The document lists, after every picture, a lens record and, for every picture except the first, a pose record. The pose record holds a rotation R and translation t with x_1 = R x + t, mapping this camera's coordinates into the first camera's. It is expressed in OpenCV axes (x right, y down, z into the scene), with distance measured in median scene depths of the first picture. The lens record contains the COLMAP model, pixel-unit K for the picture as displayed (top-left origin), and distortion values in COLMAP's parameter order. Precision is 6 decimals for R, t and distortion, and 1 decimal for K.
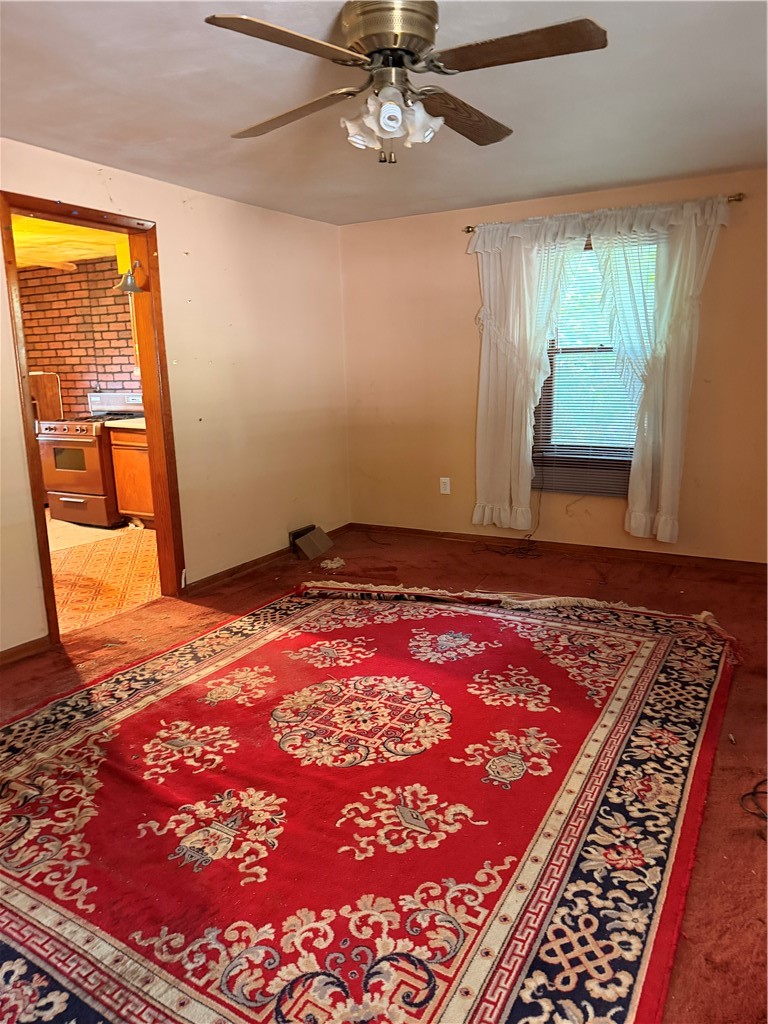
lens RADIAL K [[717.9, 0, 384.0], [0, 717.9, 512.0], [0, 0, 1]] dist [0.076406, -0.093740]
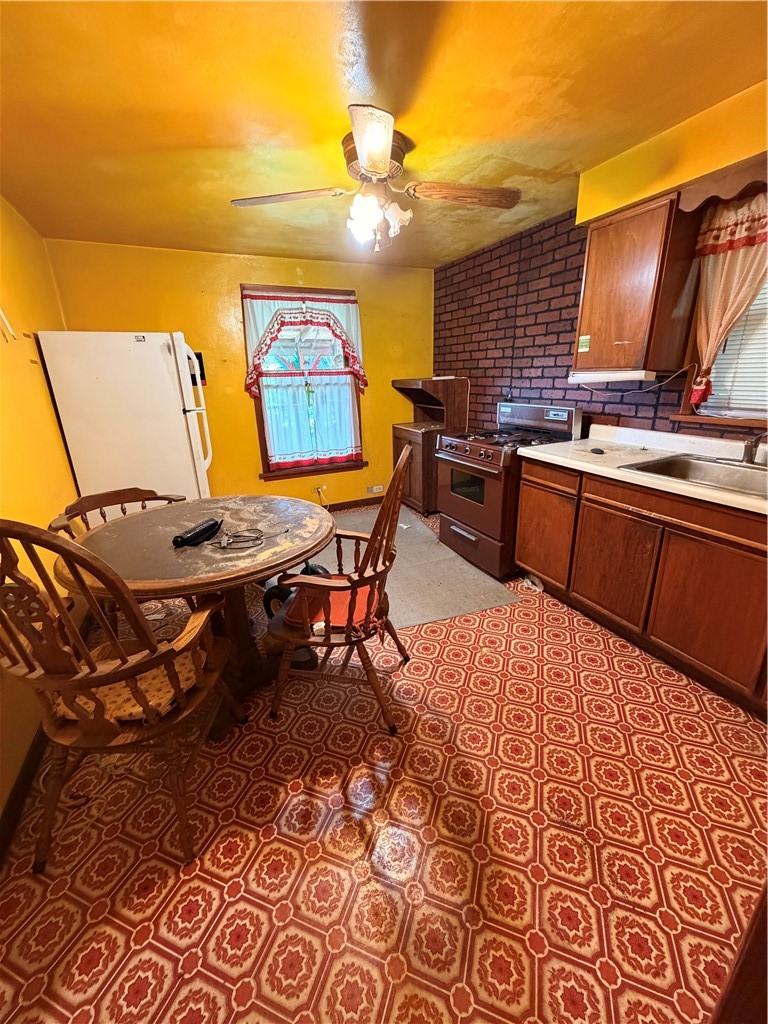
lens RADIAL K [[422.8, 0, 384.0], [0, 422.8, 512.0], [0, 0, 1]] dist [0.000588, 0.000097]
pose [[0.820685, 0.178241, -0.542869, -0.389930], [-0.103982, 0.980824, 0.164839, -0.182946], [0.561840, -0.078833, 0.823481, 0.874787]]
